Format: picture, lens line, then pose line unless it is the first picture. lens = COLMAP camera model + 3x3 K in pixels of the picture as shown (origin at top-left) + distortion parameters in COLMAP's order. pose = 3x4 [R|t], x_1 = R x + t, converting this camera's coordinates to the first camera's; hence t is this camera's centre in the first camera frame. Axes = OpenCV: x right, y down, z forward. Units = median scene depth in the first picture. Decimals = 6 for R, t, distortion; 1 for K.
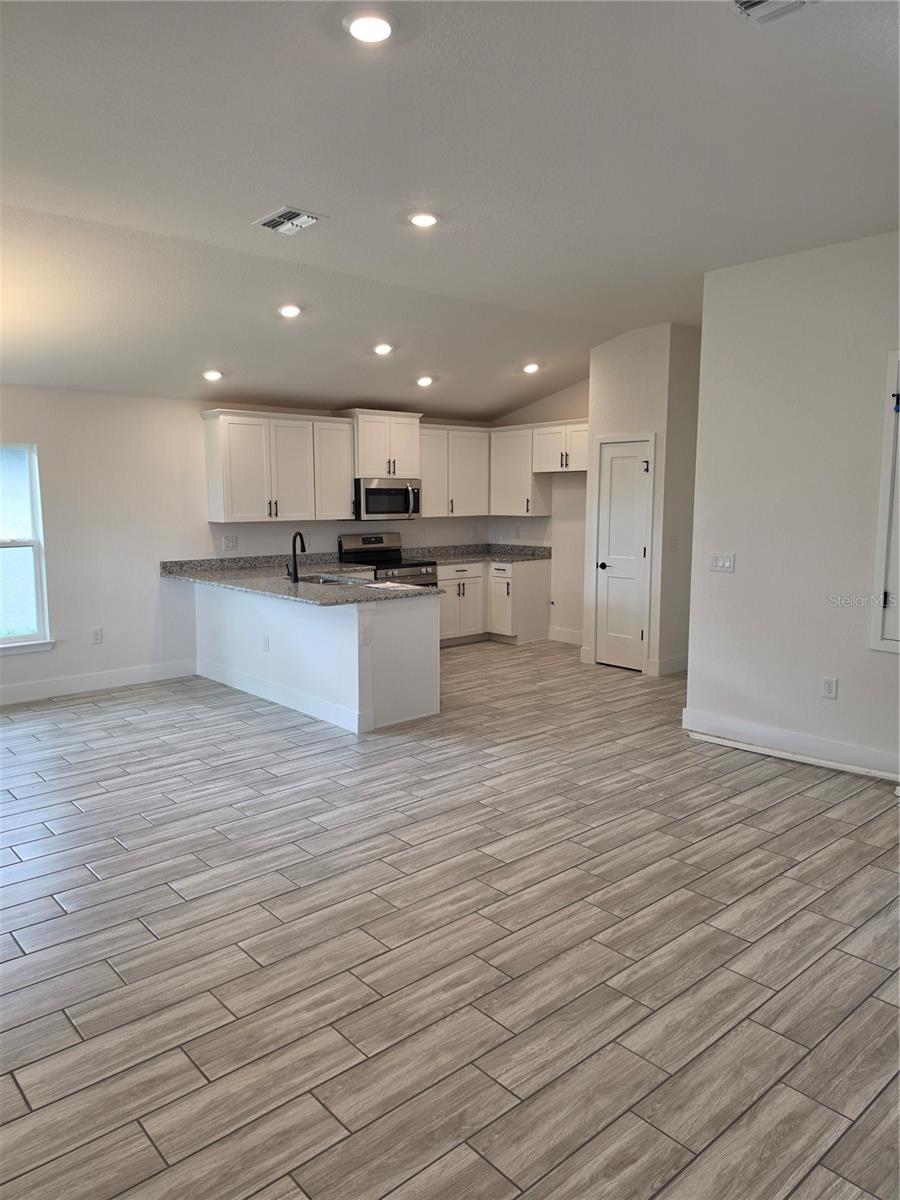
lens RADIAL K [[839.7, 0, 448.5], [0, 839.7, 600.3], [0, 0, 1]] dist [0.061025, -0.035324]
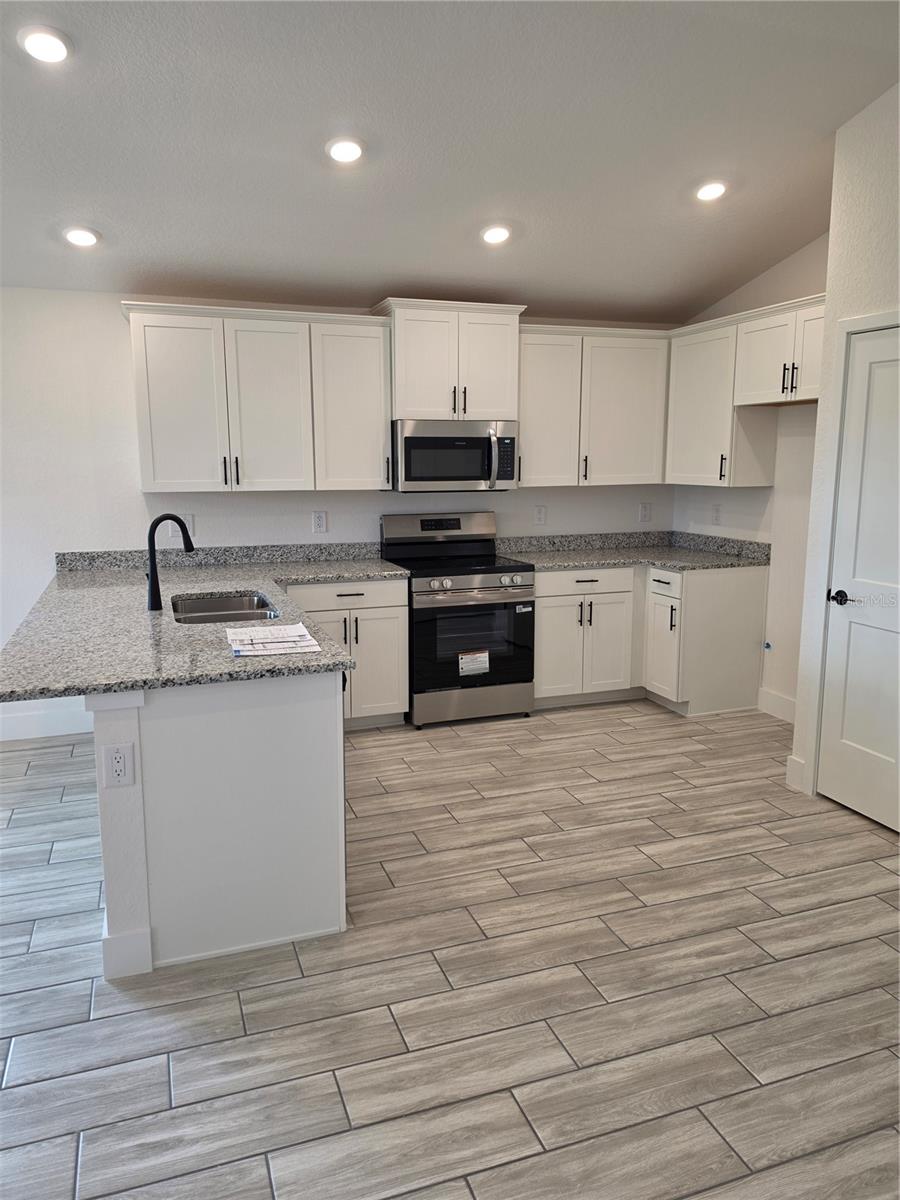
lens RADIAL K [[839.7, 0, 454.9], [0, 839.7, 581.6], [0, 0, 1]] dist [0.061025, -0.035324]
pose [[0.926077, 0.057169, -0.372978, 0.152289], [-0.047391, 0.998251, 0.035340, -0.053208], [0.374346, -0.015052, 0.927167, 0.454211]]
